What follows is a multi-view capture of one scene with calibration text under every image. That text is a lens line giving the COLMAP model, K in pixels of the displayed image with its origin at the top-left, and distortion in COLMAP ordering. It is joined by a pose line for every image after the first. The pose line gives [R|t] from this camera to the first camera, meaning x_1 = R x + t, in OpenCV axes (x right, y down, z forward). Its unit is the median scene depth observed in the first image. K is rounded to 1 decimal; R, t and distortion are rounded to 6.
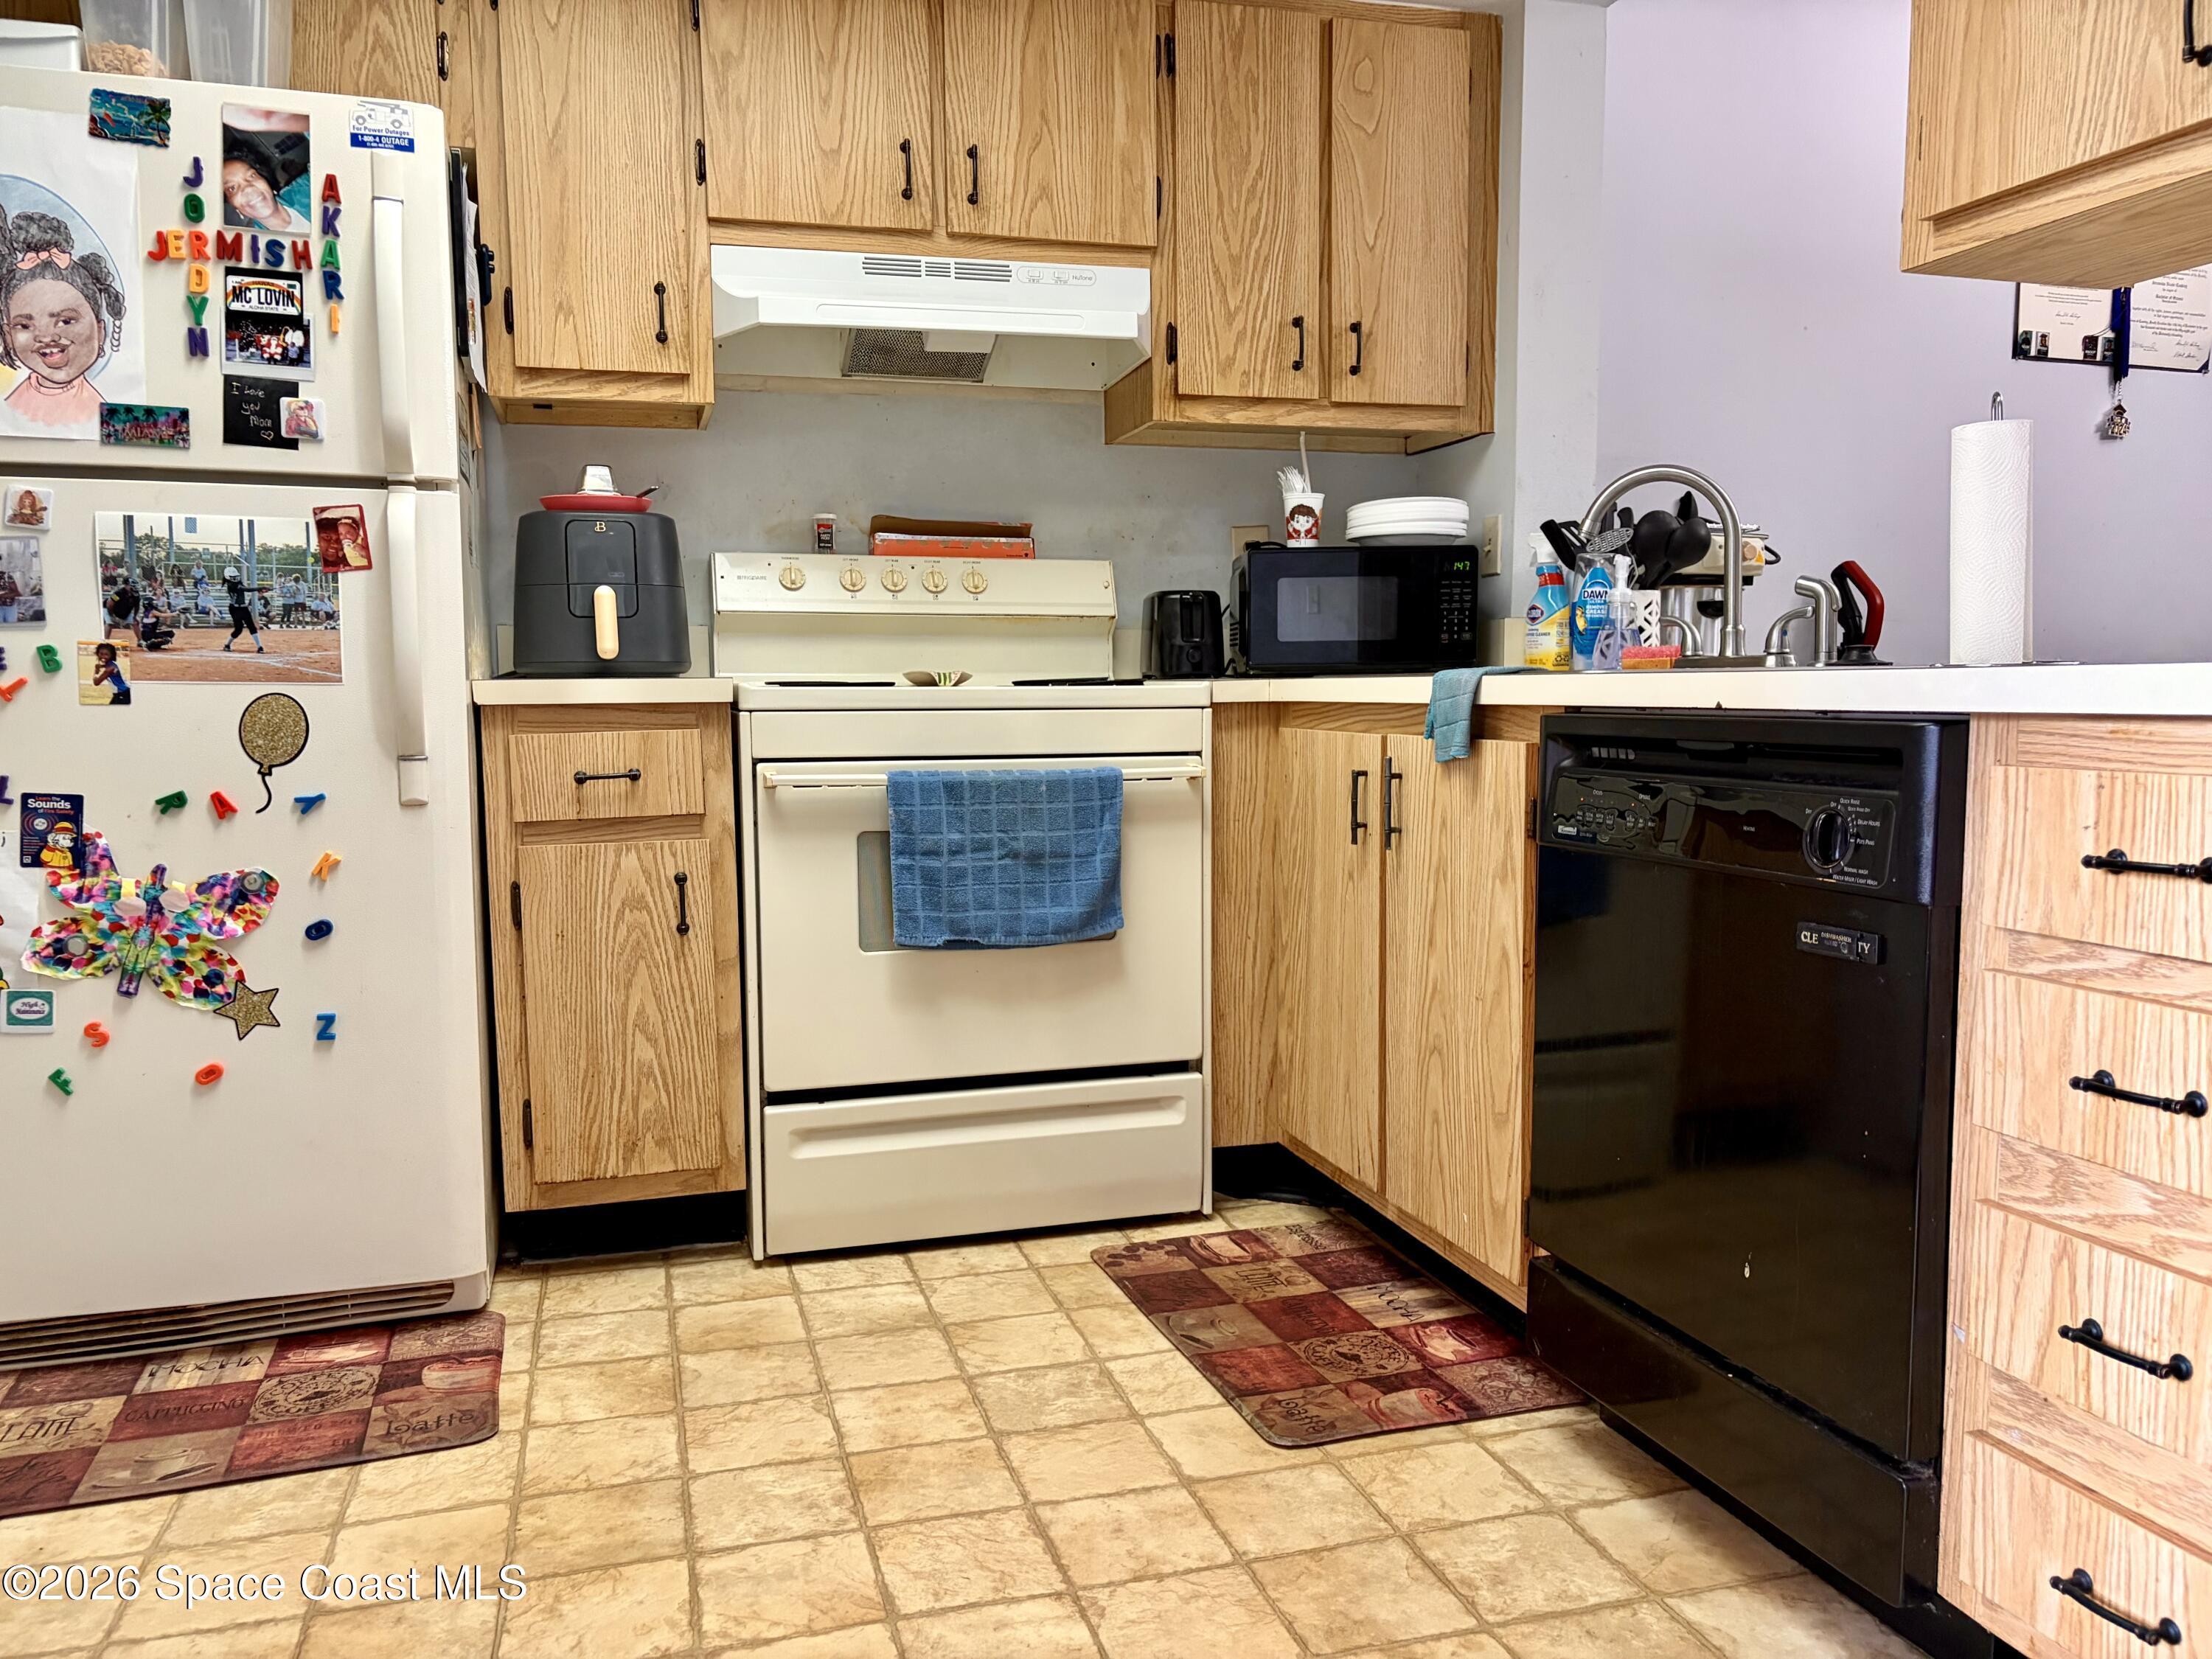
lens RADIAL K [[1661.1, 0, 1101.2], [0, 1661.1, 845.4], [0, 0, 1]] dist [0.033370, -0.041827]
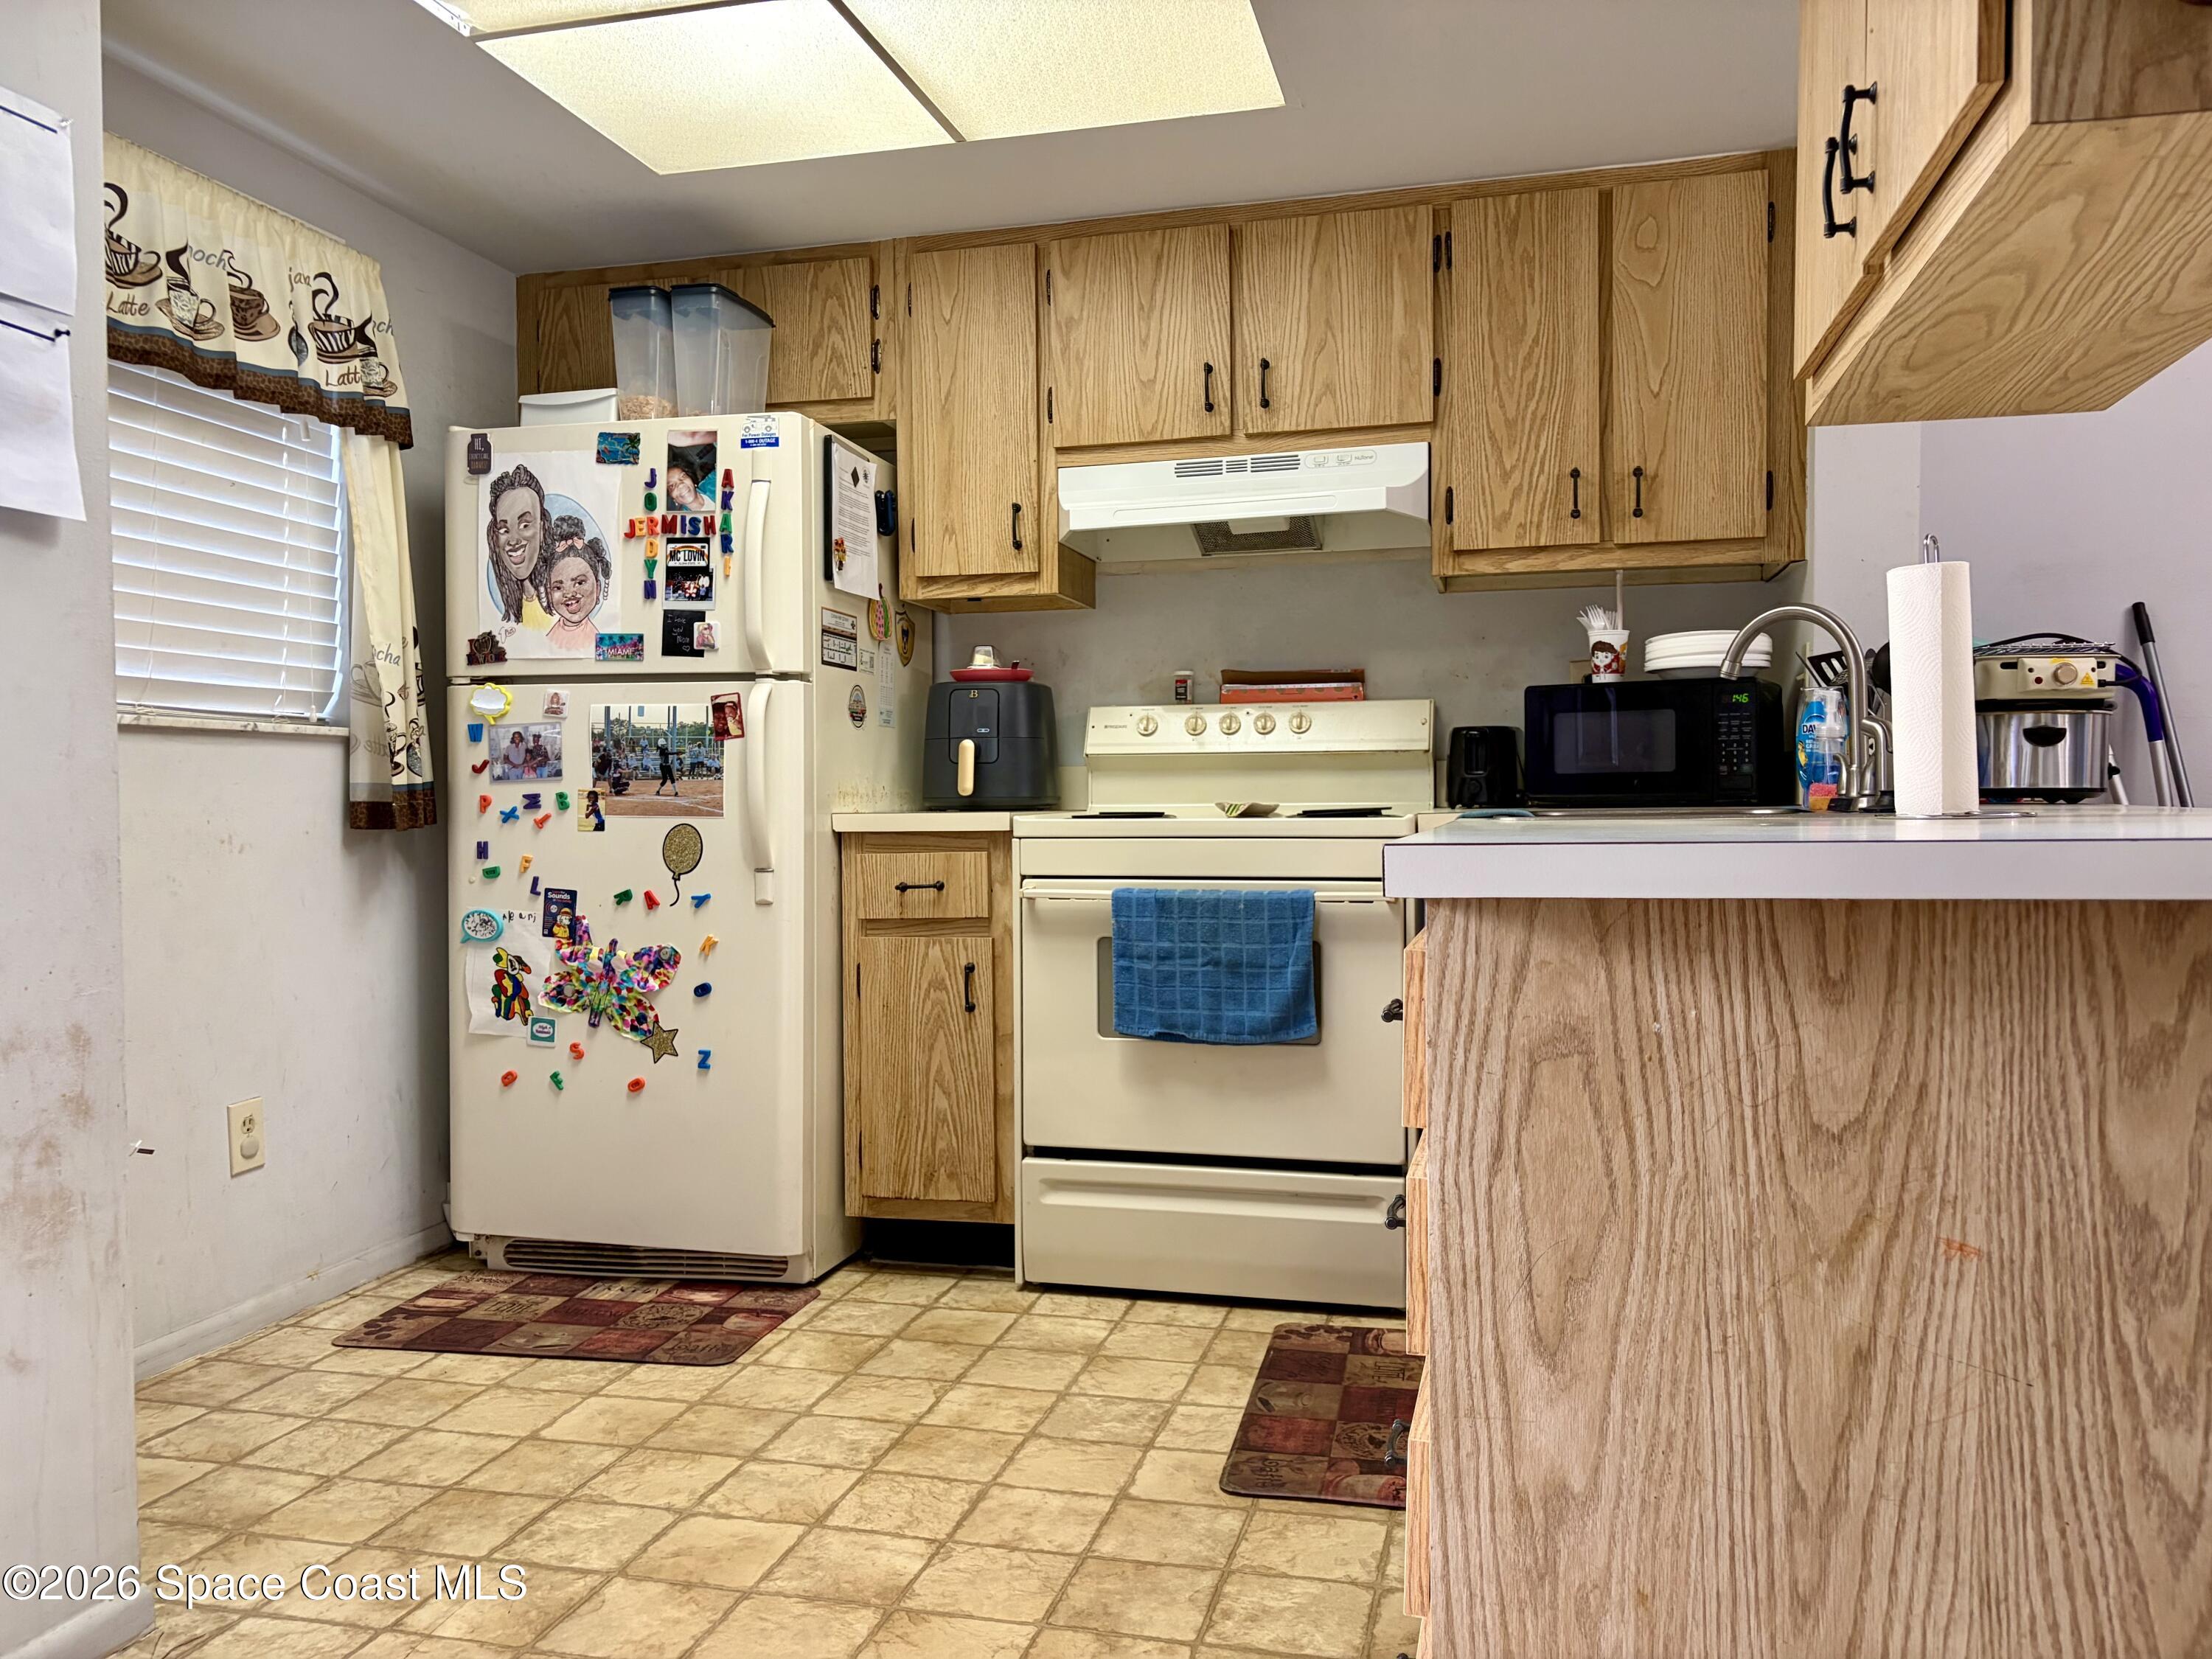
lens RADIAL K [[1661.1, 0, 1098.3], [0, 1661.1, 830.7], [0, 0, 1]] dist [0.033370, -0.041827]
pose [[0.858099, 0.011025, -0.513367, 0.481191], [-0.047924, 0.997125, -0.058692, -0.015208], [0.511244, 0.074966, 0.856160, -0.044663]]
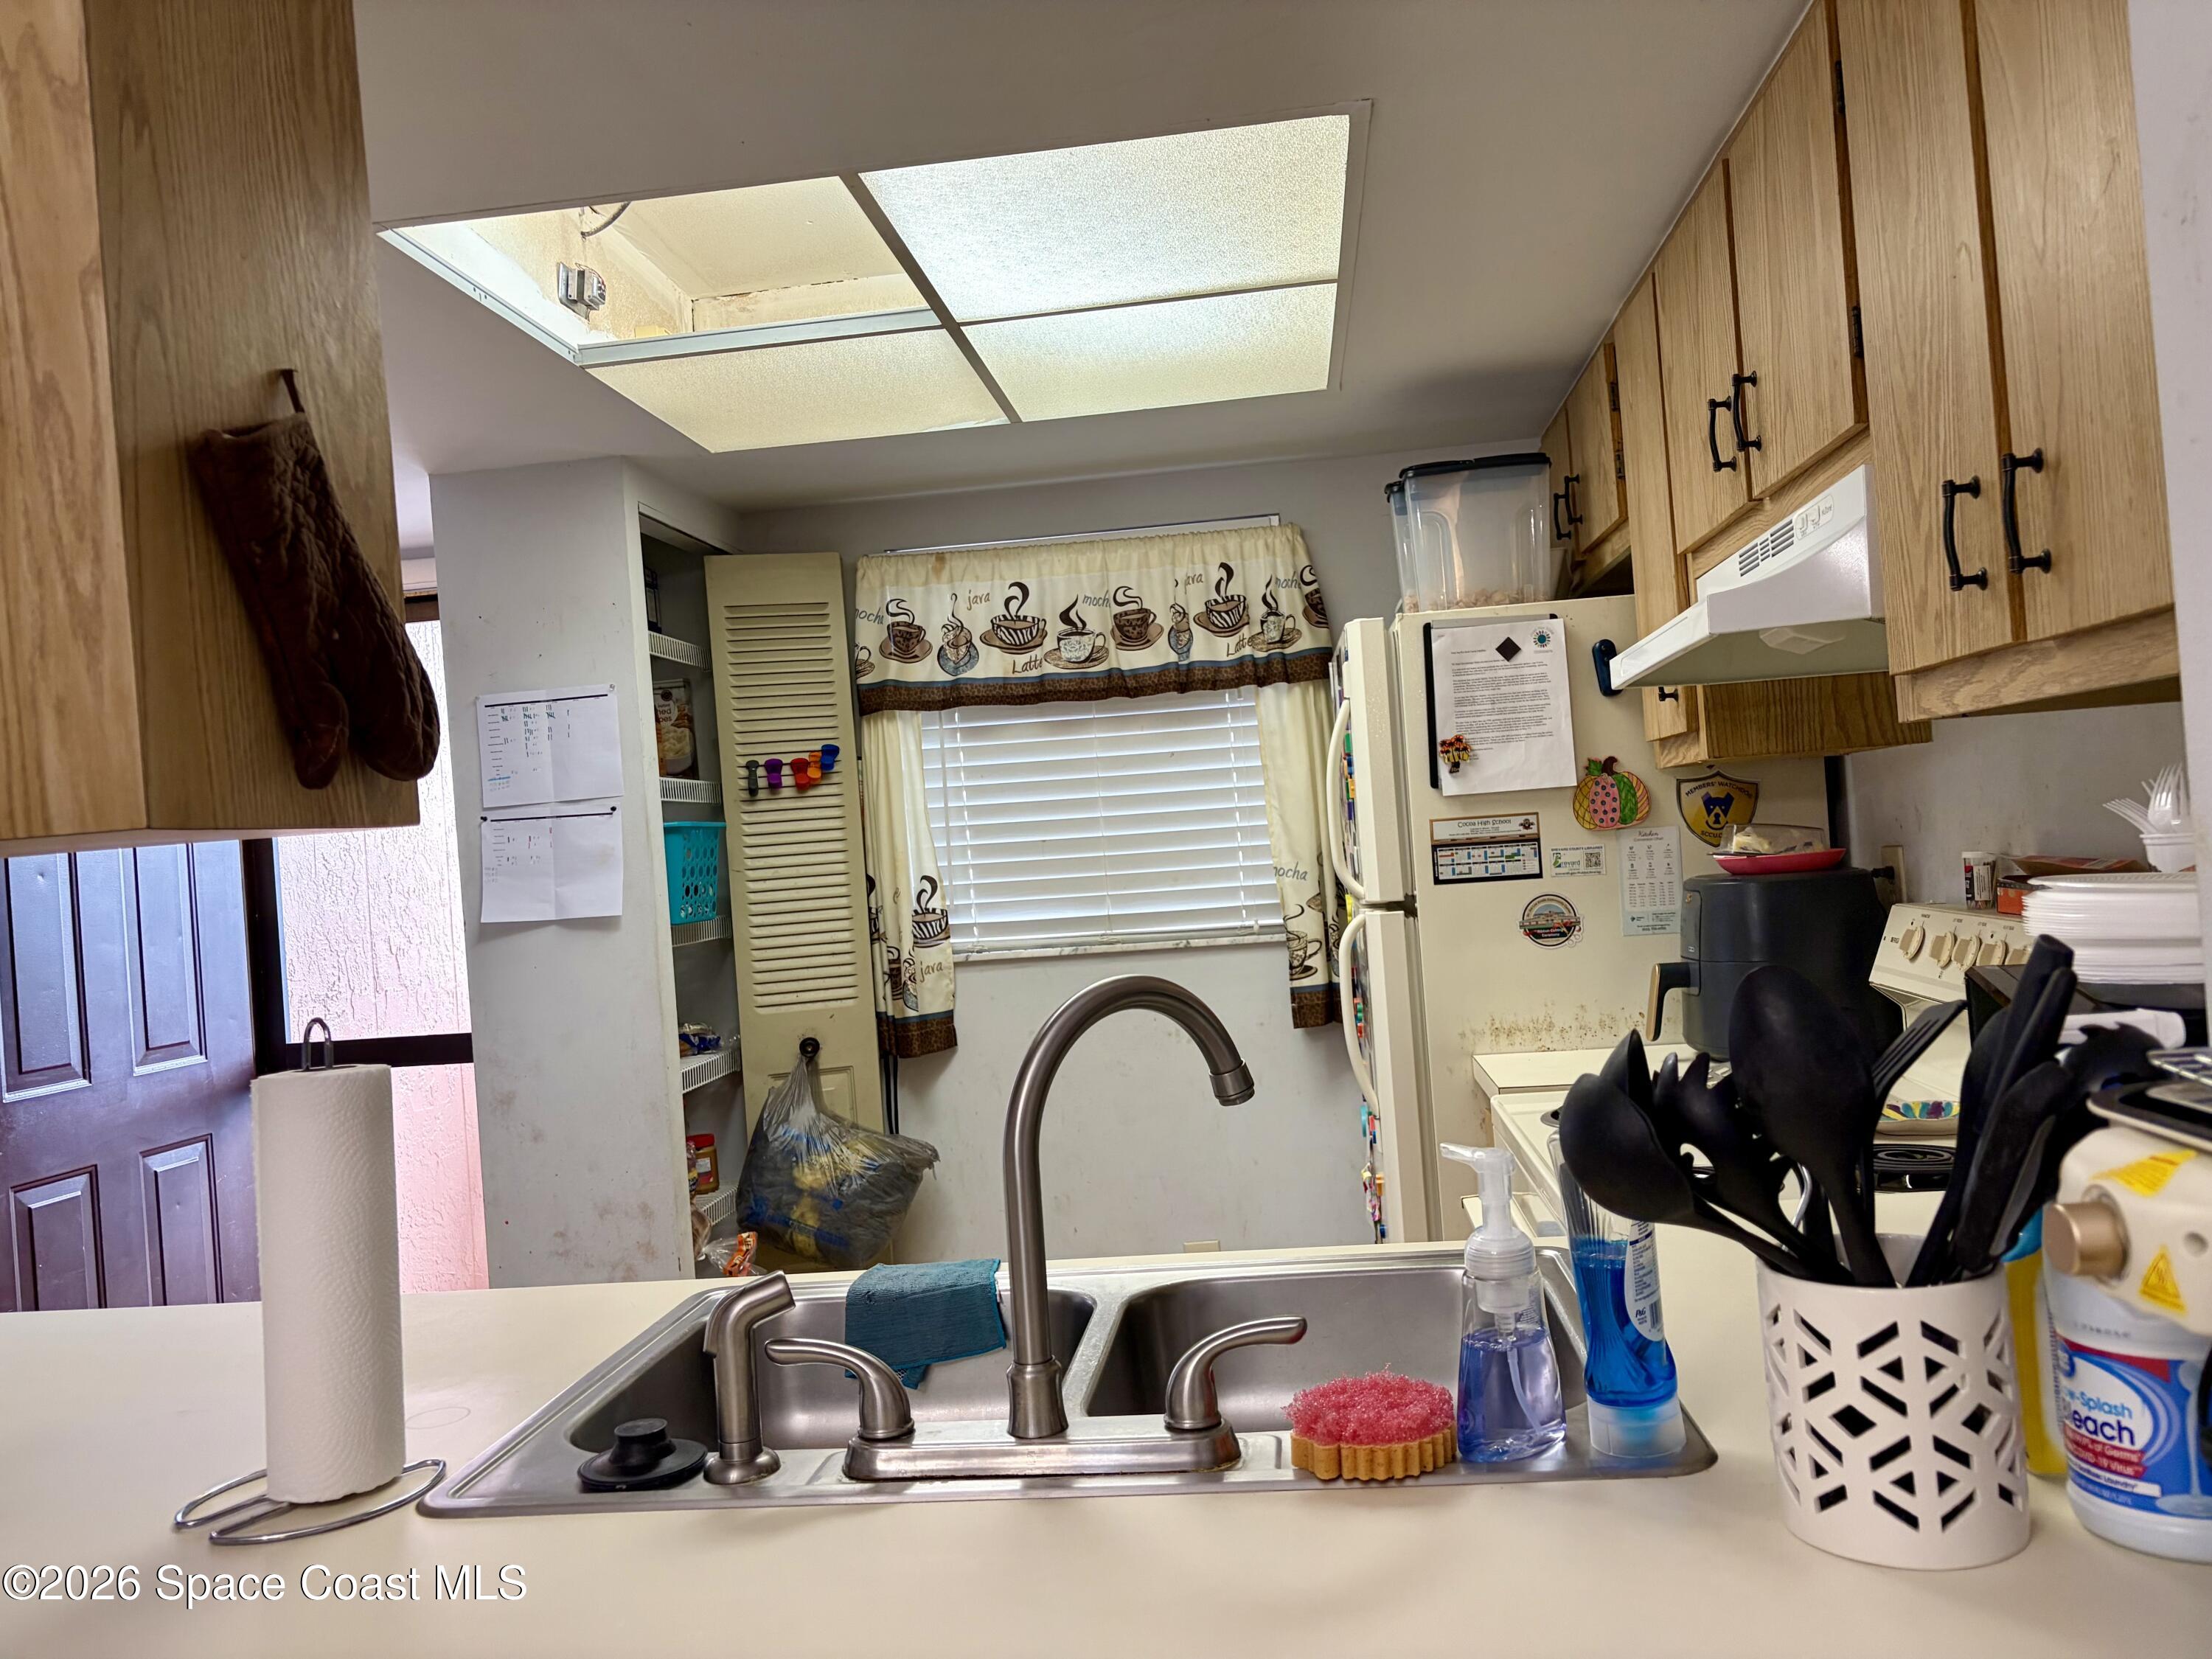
lens RADIAL K [[1661.1, 0, 1108.0], [0, 1661.1, 821.2], [0, 0, 1]] dist [0.033370, -0.041827]
pose [[-0.380983, 0.024165, -0.924266, 0.757205], [-0.008489, 0.999525, 0.029632, -0.278619], [0.924543, 0.019135, -0.380596, 1.136640]]
